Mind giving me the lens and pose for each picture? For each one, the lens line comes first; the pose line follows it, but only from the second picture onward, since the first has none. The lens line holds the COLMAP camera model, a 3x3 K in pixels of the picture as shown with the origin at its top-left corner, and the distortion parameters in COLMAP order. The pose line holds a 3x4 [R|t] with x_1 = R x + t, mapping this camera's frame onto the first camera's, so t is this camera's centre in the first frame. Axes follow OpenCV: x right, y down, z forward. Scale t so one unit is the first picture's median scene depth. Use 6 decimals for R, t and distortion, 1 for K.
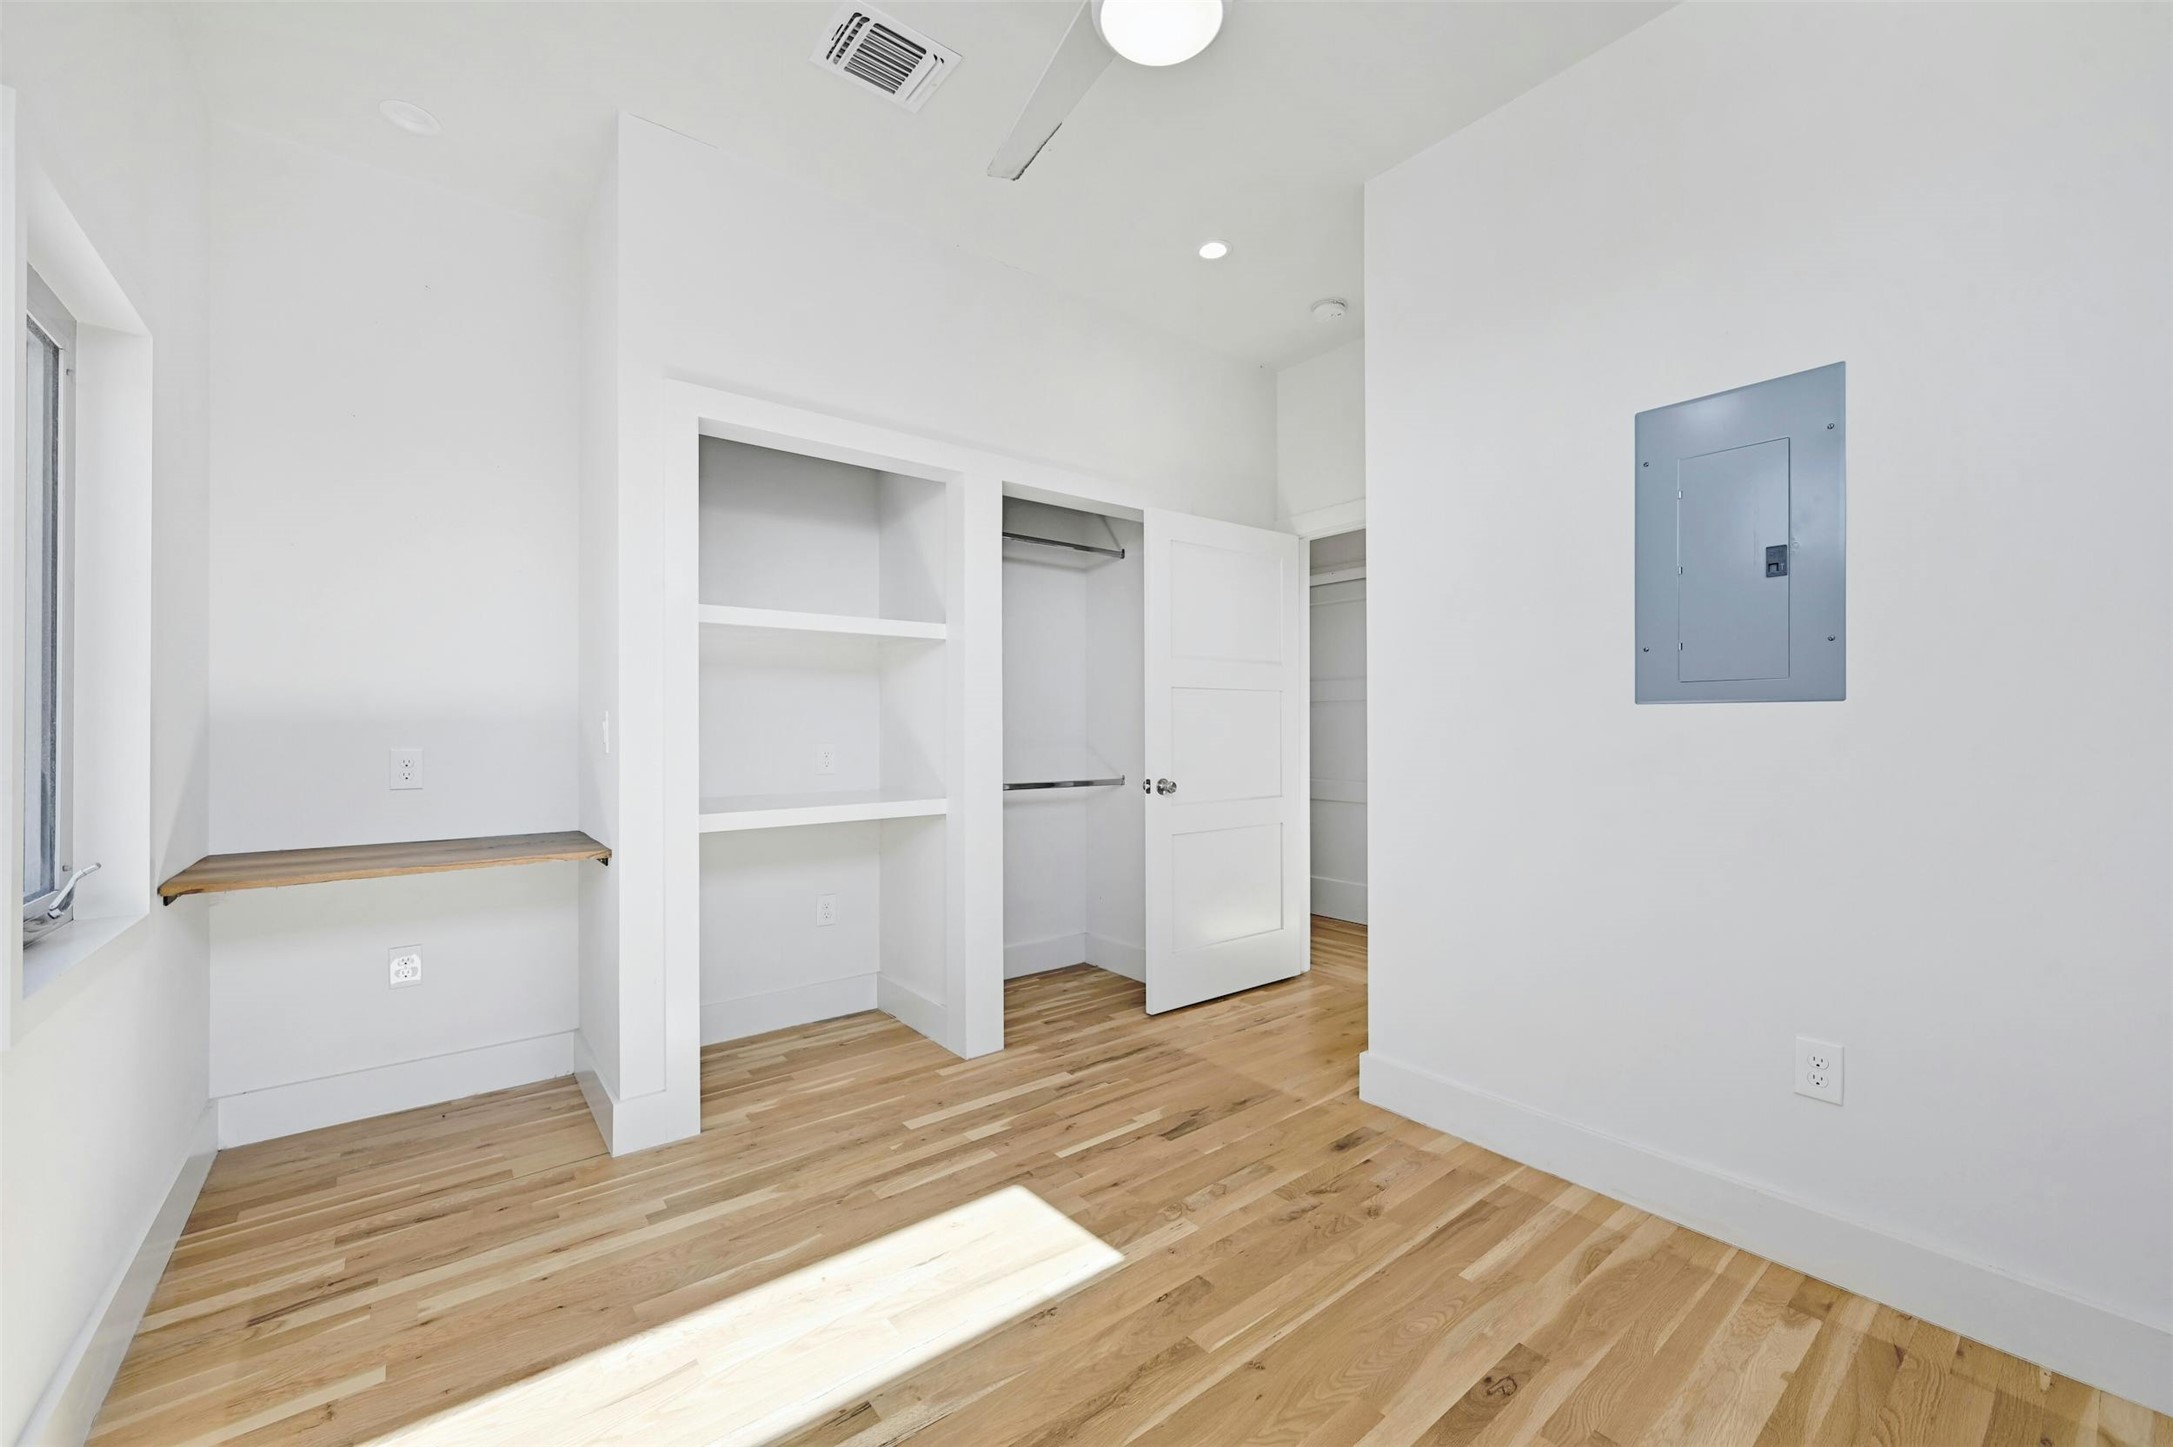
lens RADIAL K [[858.7, 0, 1086.5], [0, 858.7, 723.5], [0, 0, 1]] dist [0.000552, 0.000083]
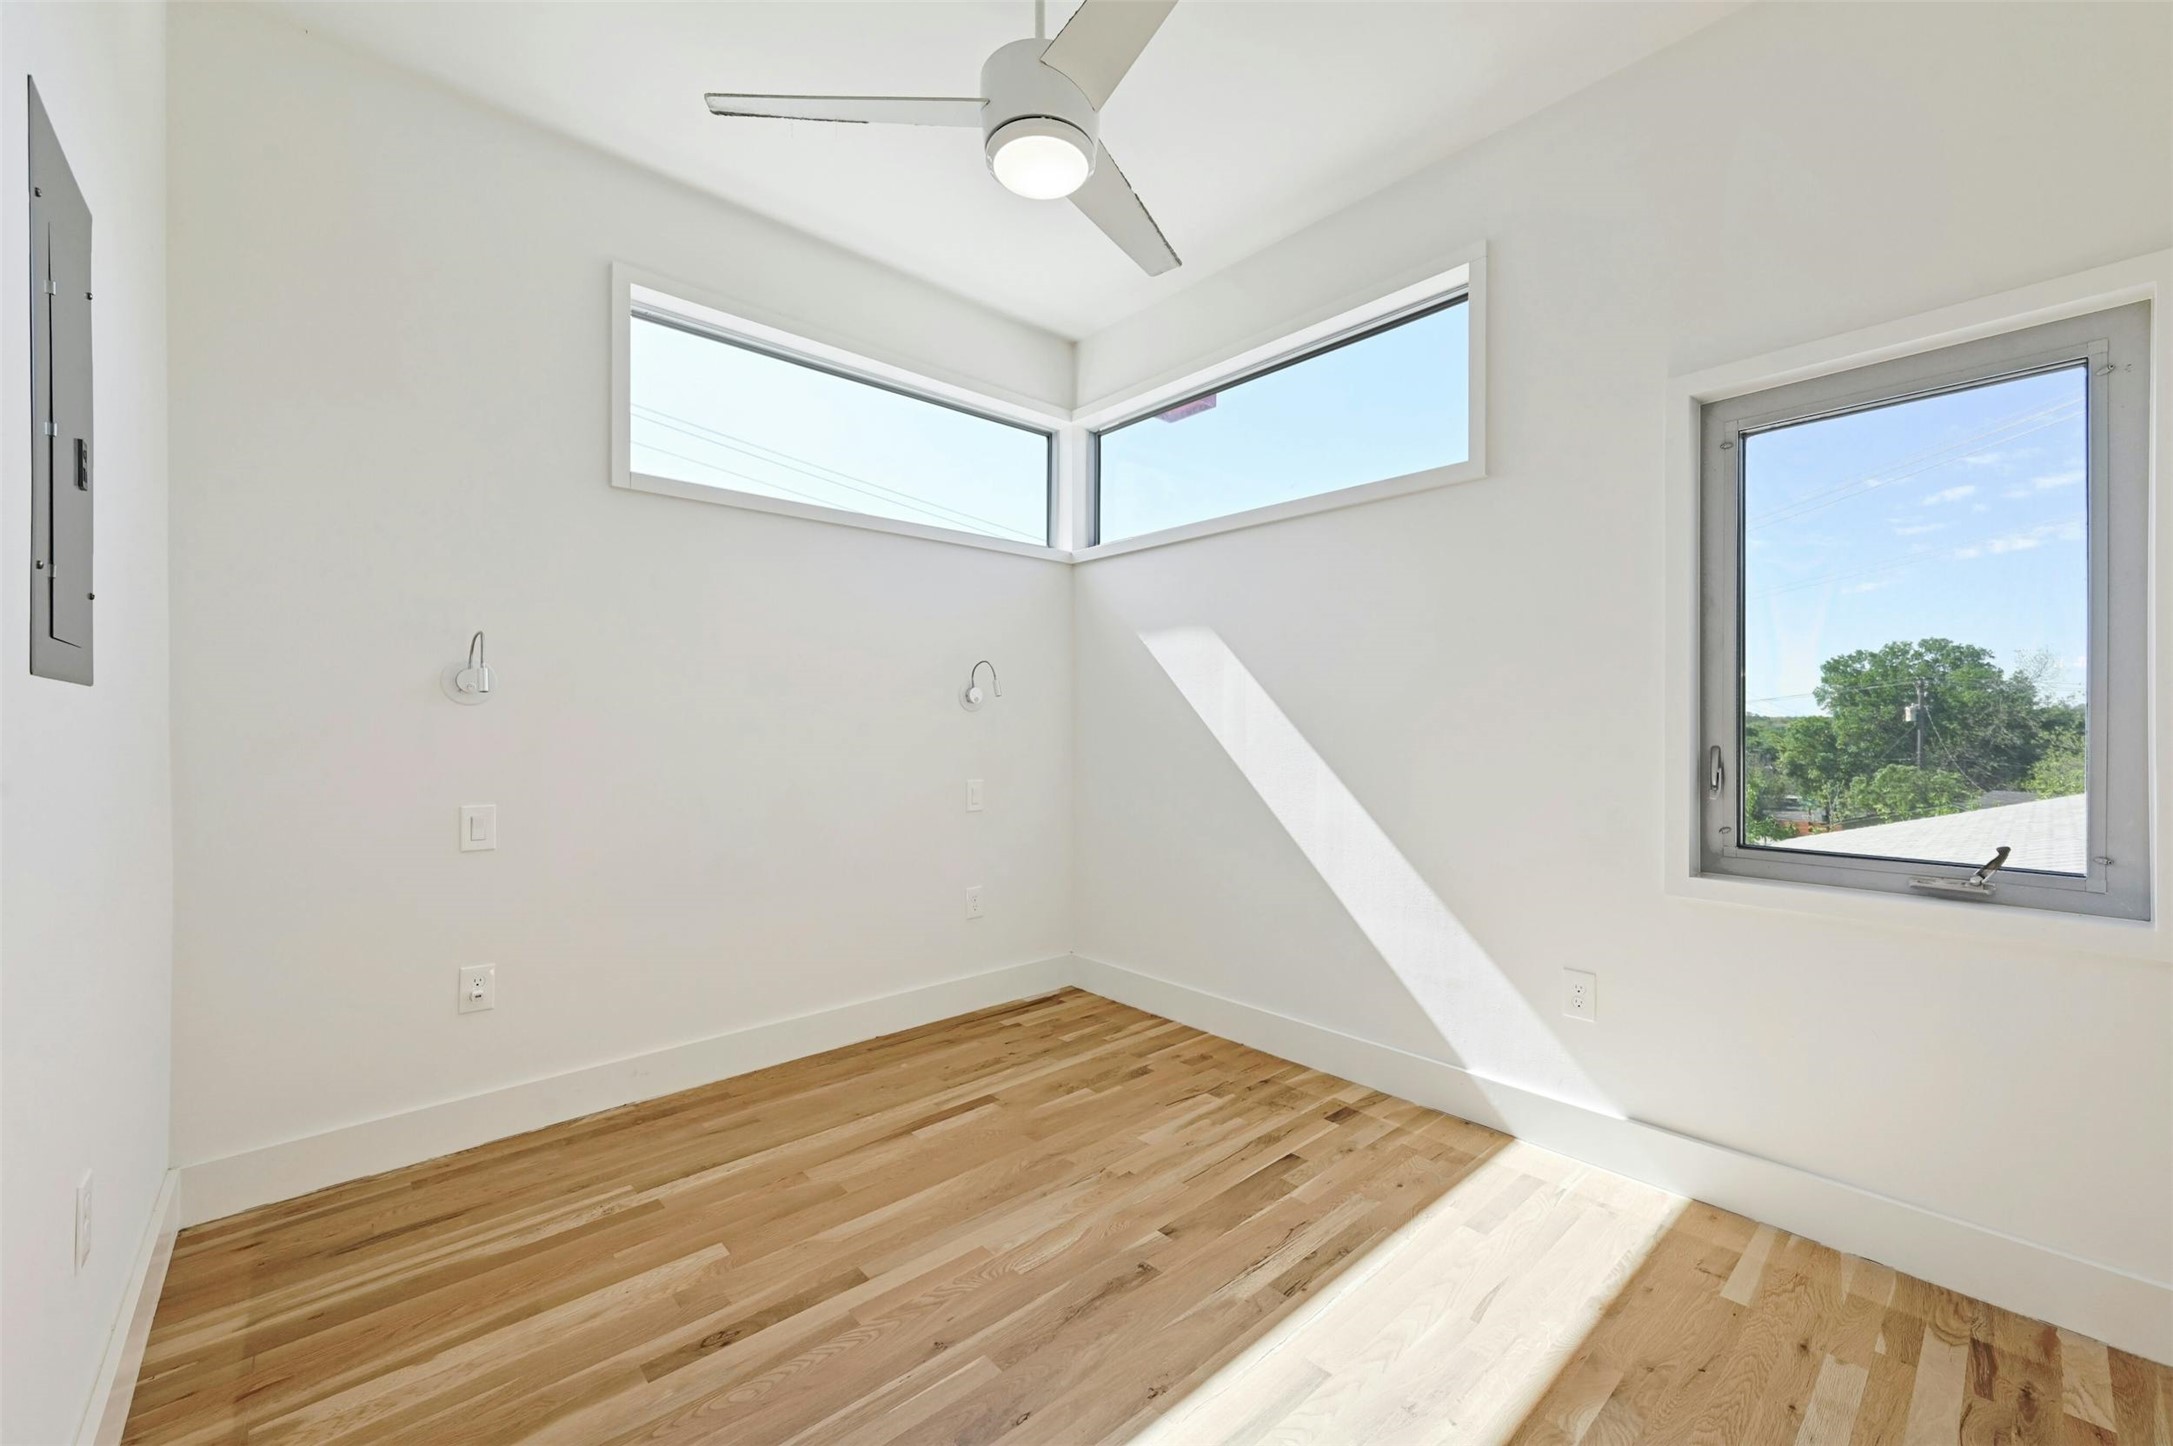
lens RADIAL K [[858.7, 0, 1086.5], [0, 858.7, 723.0], [0, 0, 1]] dist [0.000552, 0.000083]
pose [[-0.998546, 0.004482, -0.053715, 0.073169], [0.004671, 0.999983, -0.003399, 0.006505], [0.053699, -0.003645, -0.998551, 1.955053]]
